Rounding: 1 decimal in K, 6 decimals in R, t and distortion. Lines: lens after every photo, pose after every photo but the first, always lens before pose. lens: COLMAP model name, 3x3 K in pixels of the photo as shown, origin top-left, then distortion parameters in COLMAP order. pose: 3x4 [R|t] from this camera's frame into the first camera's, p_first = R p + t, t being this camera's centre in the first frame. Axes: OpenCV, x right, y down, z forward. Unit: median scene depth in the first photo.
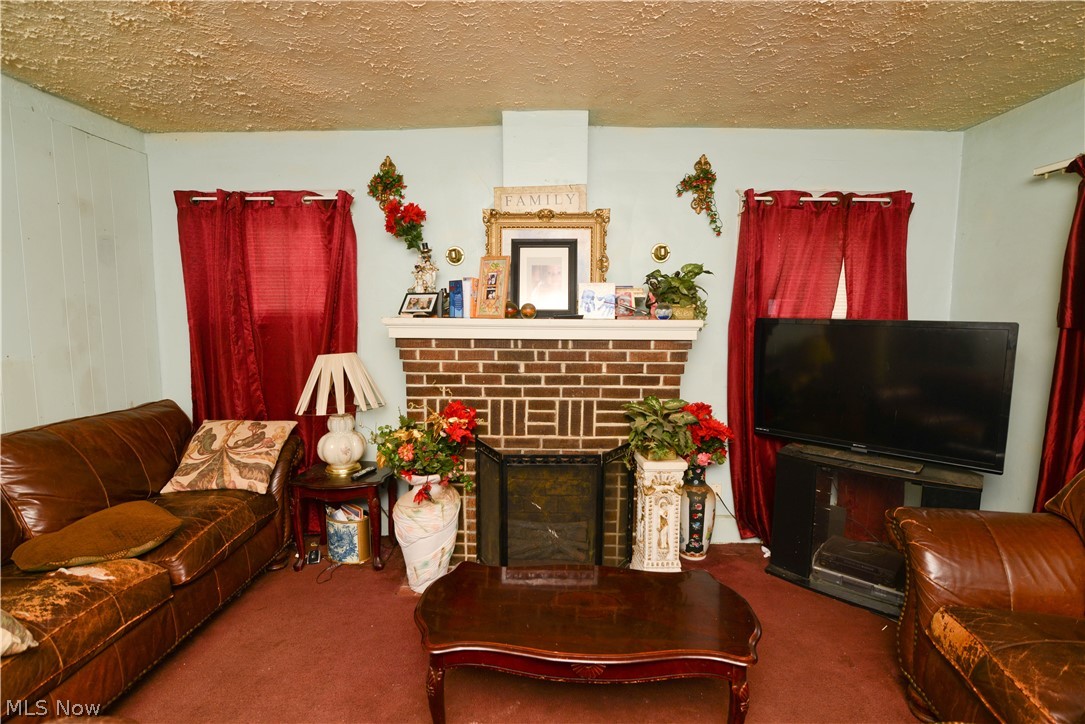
lens RADIAL K [[516.7, 0, 543.0], [0, 516.7, 365.7], [0, 0, 1]] dist [-0.019038, 0.000008]
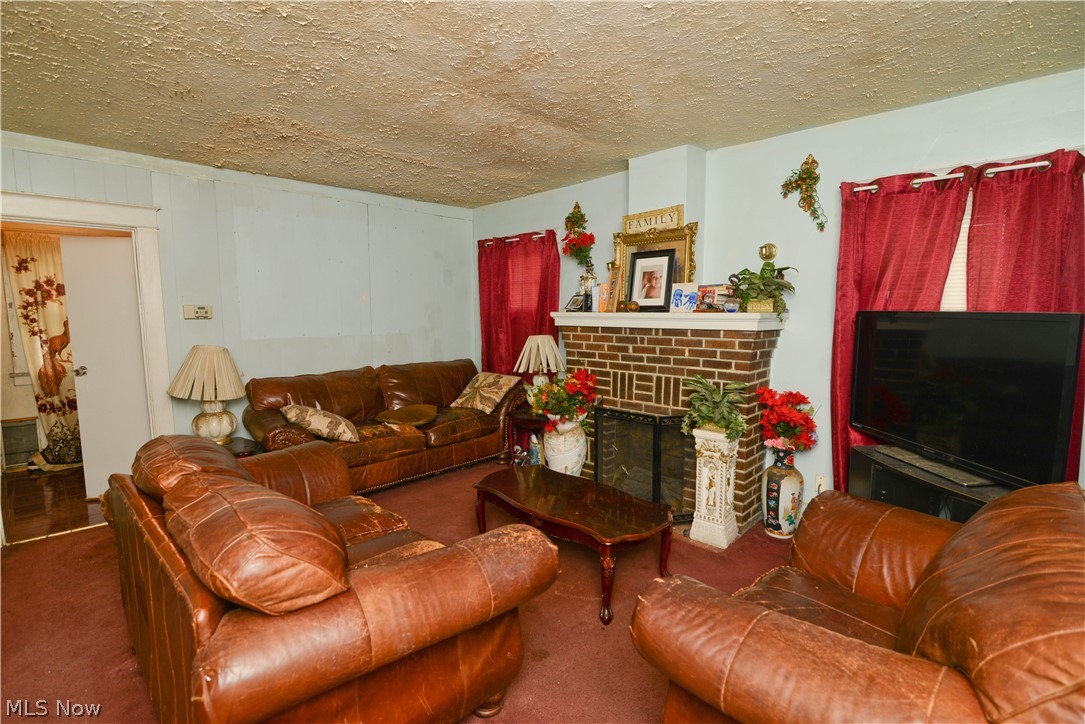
lens RADIAL K [[507.0, 0, 545.8], [0, 507.0, 367.6], [0, 0, 1]] dist [-0.021175, 0.000315]
pose [[0.727925, 0.068533, -0.682223, 0.692703], [-0.061616, 0.997505, 0.034461, 0.020037], [0.682882, 0.016951, 0.730332, -0.109326]]
